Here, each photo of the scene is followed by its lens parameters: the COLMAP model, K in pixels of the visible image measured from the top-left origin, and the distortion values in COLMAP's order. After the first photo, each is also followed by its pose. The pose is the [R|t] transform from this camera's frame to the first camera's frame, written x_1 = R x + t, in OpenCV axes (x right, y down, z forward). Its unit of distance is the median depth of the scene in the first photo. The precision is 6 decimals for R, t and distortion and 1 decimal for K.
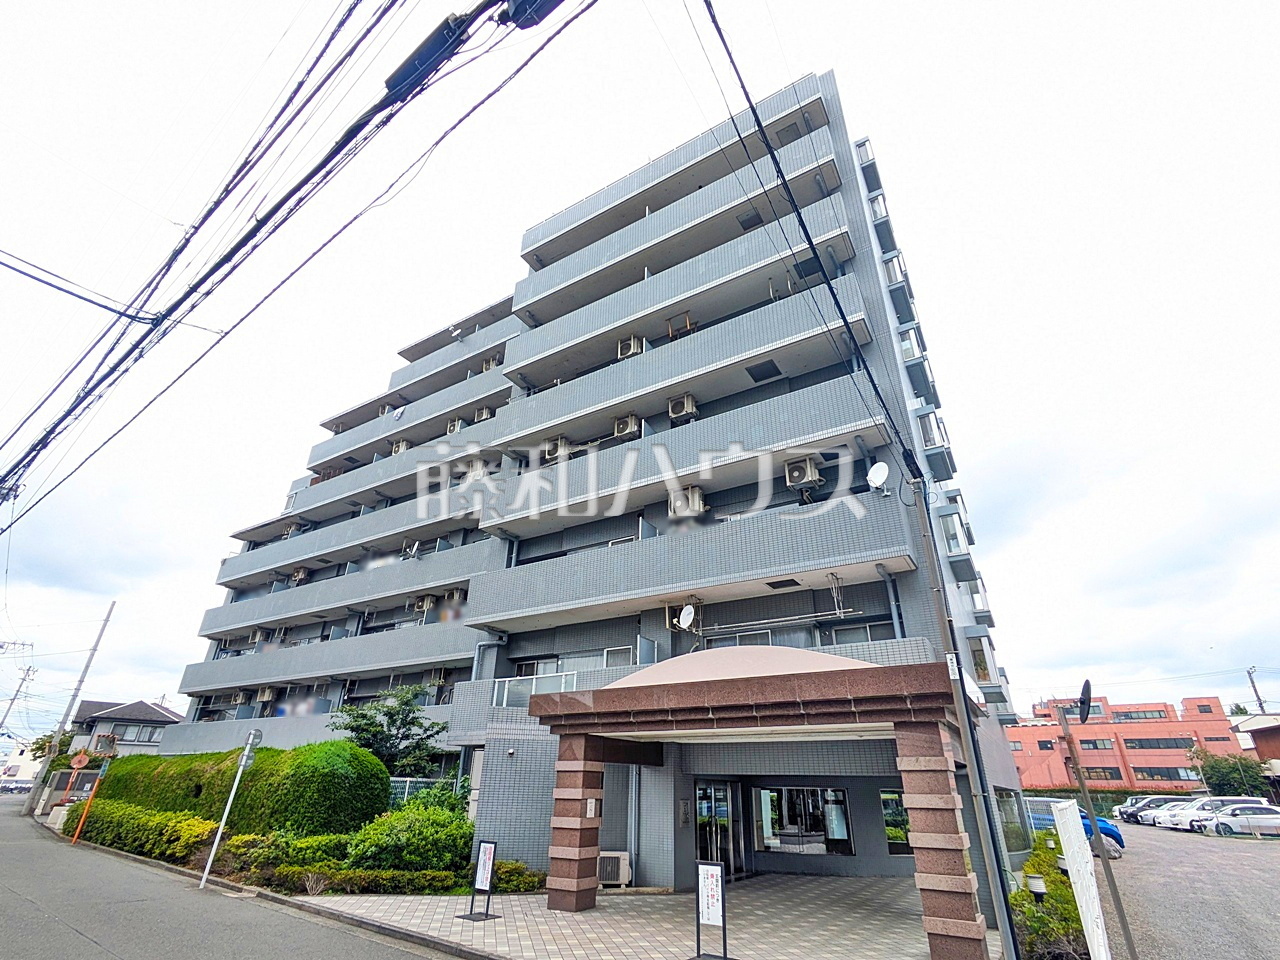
lens RADIAL K [[599.8, 0, 640.0], [0, 599.8, 480.0], [0, 0, 1]] dist [-0.019647, 0.009940]
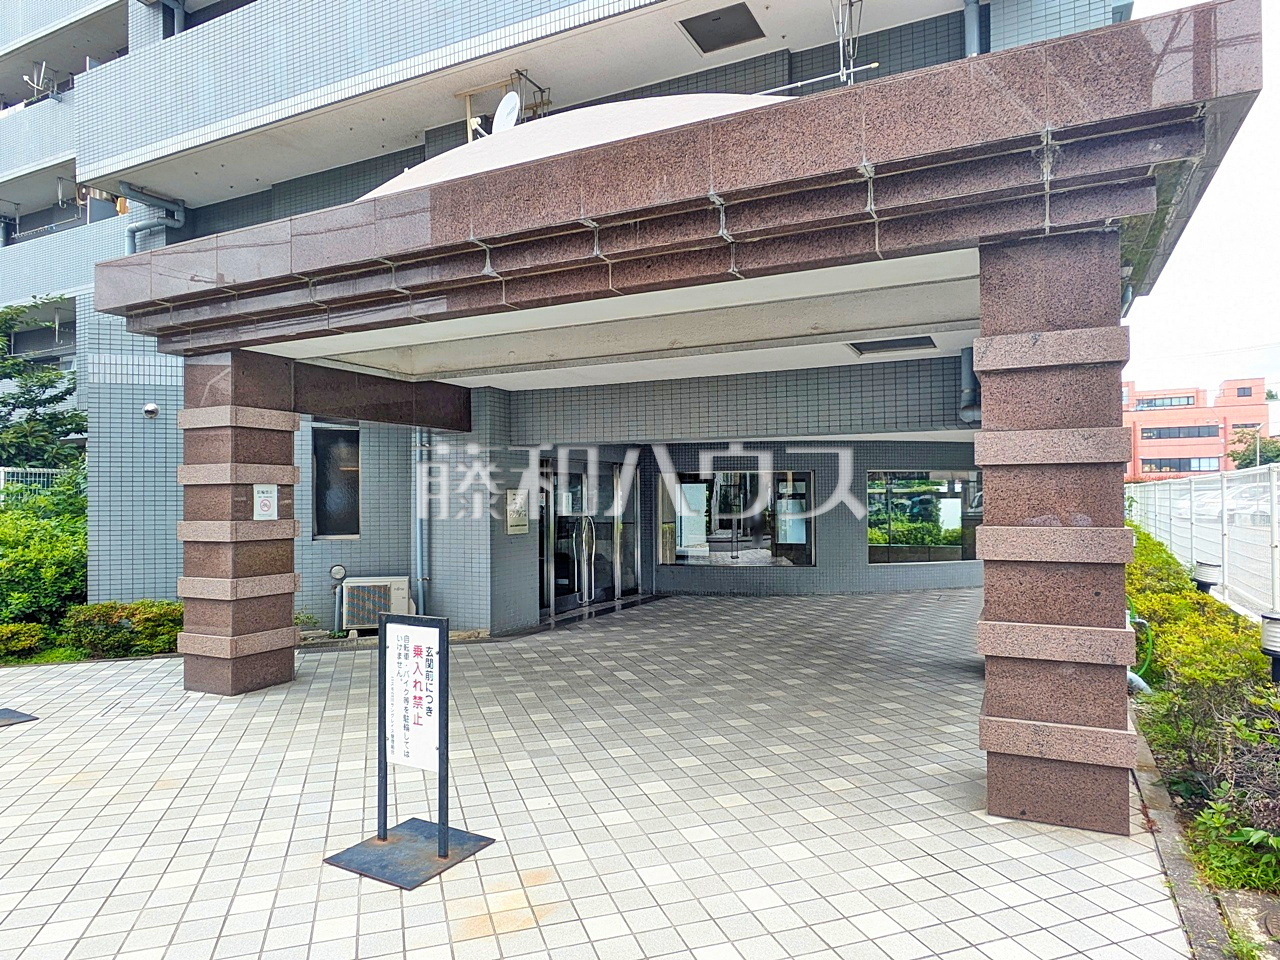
lens RADIAL K [[808.3, 0, 640.0], [0, 808.3, 480.0], [0, 0, 1]] dist [-0.032947, -0.001192]
pose [[0.995362, -0.023454, 0.093301, 0.135033], [-0.020143, 0.897522, 0.440509, 0.238839], [-0.094071, -0.440346, 0.892887, 0.399640]]
